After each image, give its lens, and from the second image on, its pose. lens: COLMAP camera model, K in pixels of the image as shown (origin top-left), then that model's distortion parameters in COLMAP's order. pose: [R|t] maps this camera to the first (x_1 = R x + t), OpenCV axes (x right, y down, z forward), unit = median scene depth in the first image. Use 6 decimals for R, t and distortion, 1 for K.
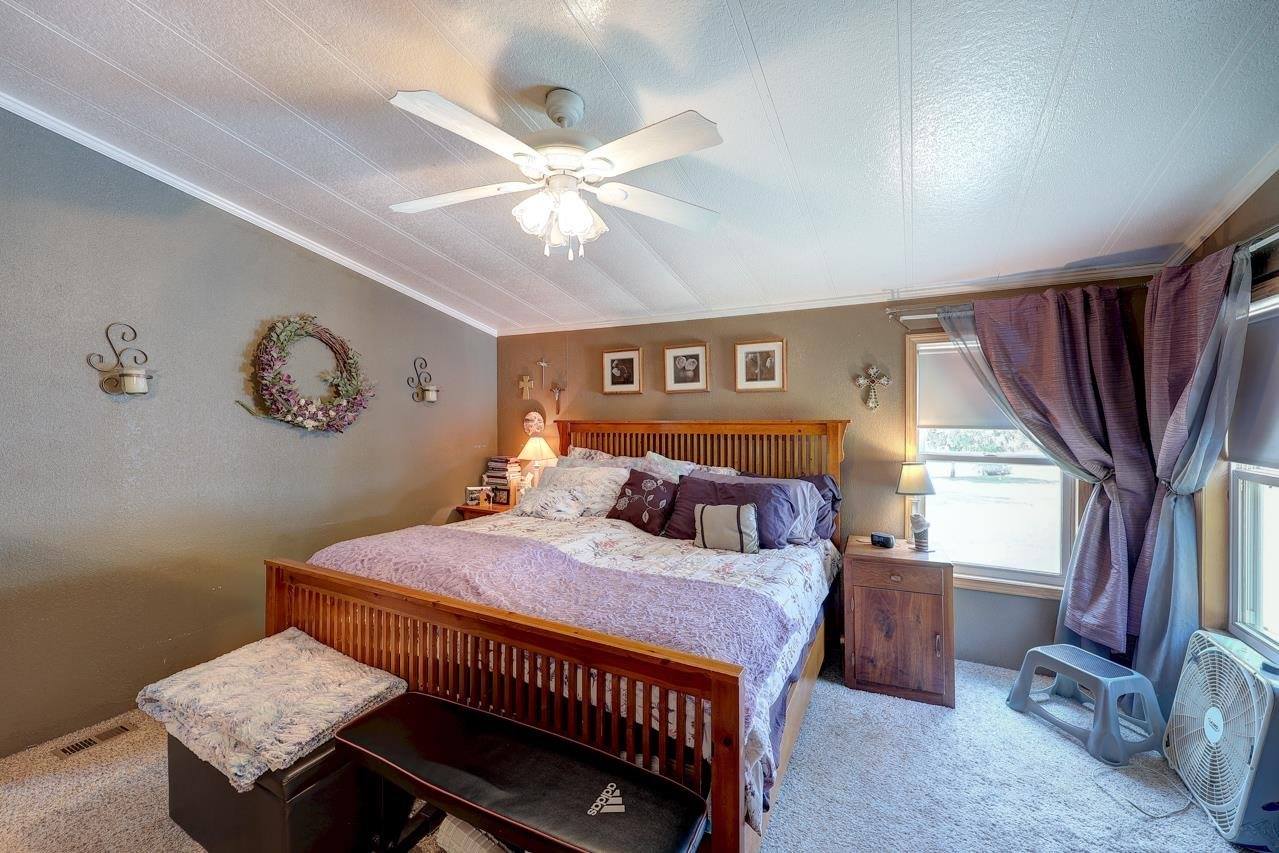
lens RADIAL K [[513.8, 0, 642.2], [0, 513.8, 421.4], [0, 0, 1]] dist [-0.001458, 0.000346]
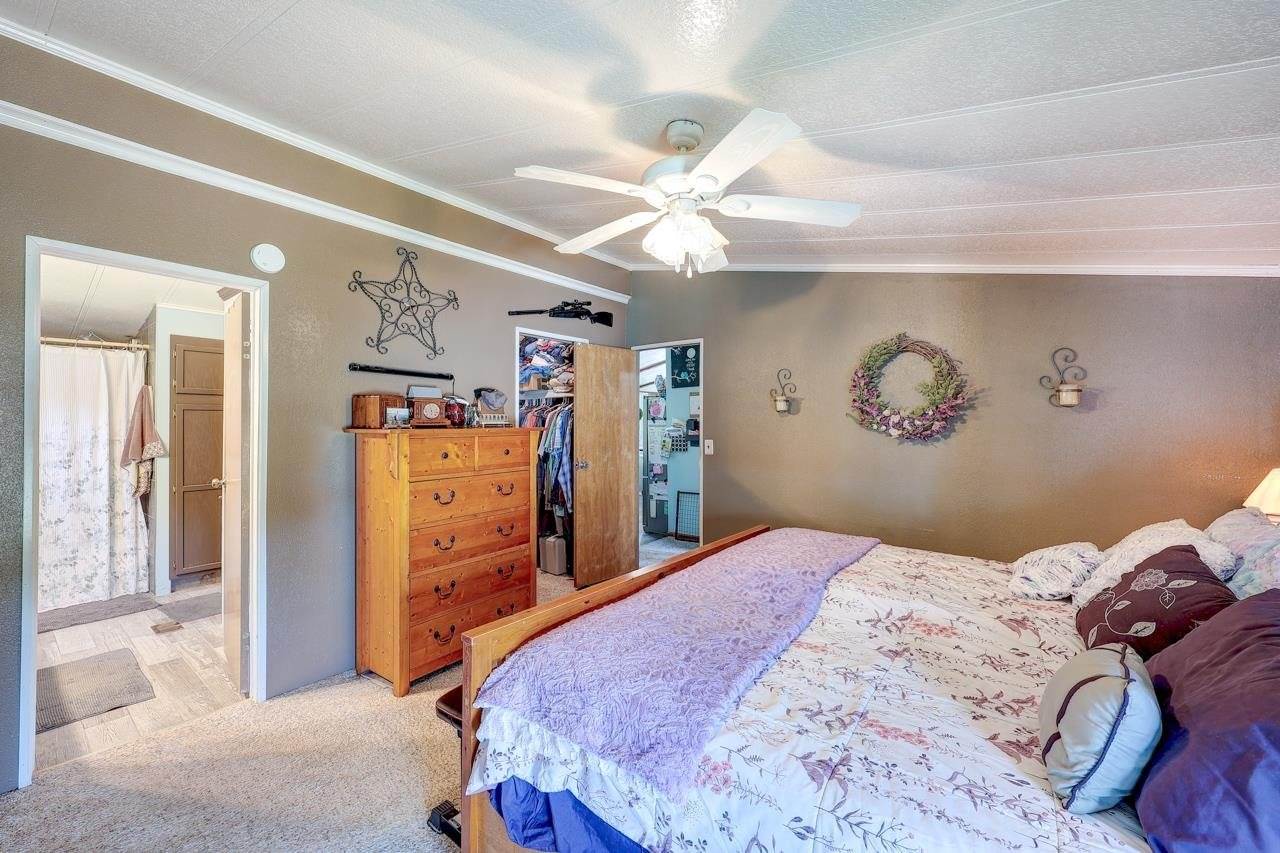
lens RADIAL K [[514.2, 0, 644.3], [0, 514.2, 424.8], [0, 0, 1]] dist [-0.001458, 0.000346]
pose [[-0.158879, -0.006224, -0.987278, 0.518496], [-0.015281, 0.999876, -0.003844, 0.001136], [0.987180, 0.014476, -0.158955, 0.645029]]
